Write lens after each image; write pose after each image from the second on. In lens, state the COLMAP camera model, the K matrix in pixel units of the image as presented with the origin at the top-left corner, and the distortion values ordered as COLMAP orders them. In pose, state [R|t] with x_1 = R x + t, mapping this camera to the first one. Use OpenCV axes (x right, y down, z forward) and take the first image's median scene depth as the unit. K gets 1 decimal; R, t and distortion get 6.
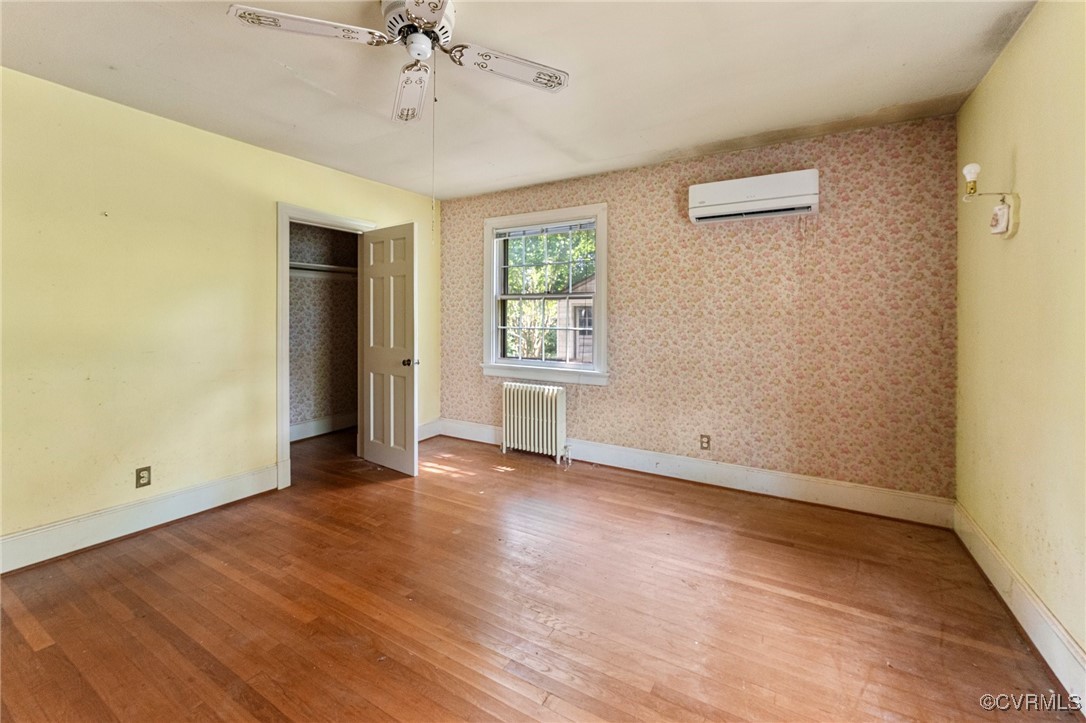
lens RADIAL K [[453.5, 0, 537.7], [0, 453.5, 321.6], [0, 0, 1]] dist [-0.003787, 0.000627]
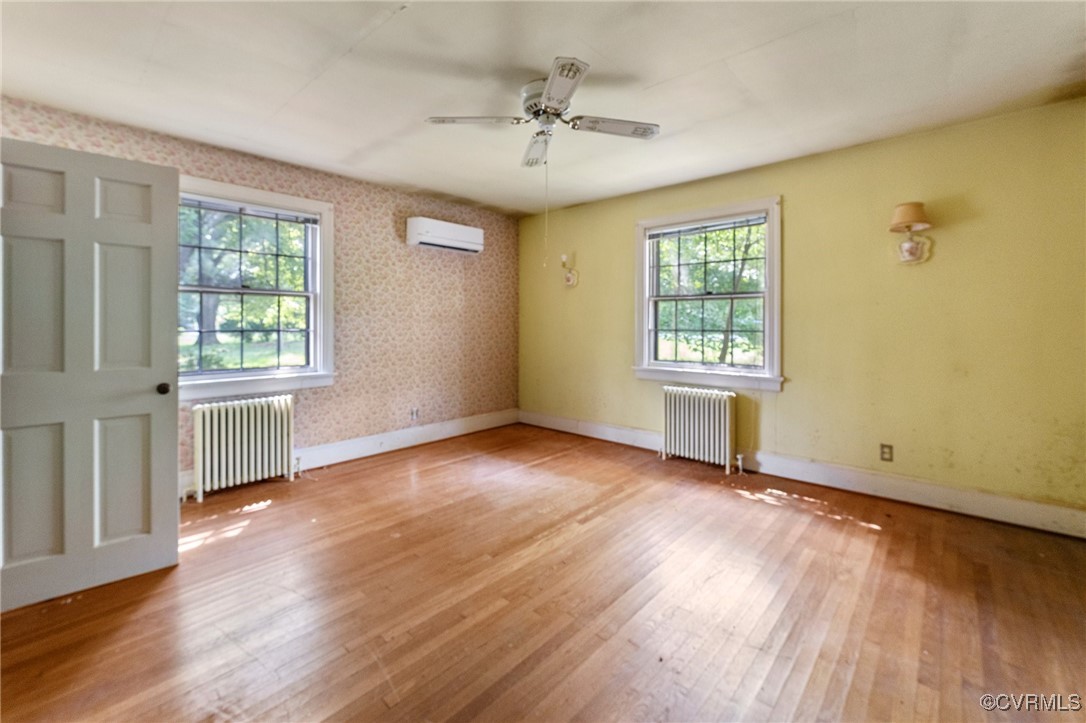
lens RADIAL K [[453.5, 0, 546.1], [0, 453.5, 322.3], [0, 0, 1]] dist [-0.003787, 0.000627]
pose [[0.186508, -0.005201, 0.982440, -0.808606], [0.005609, 0.999975, 0.004229, -0.000240], [-0.982438, 0.004722, 0.186532, 0.371821]]
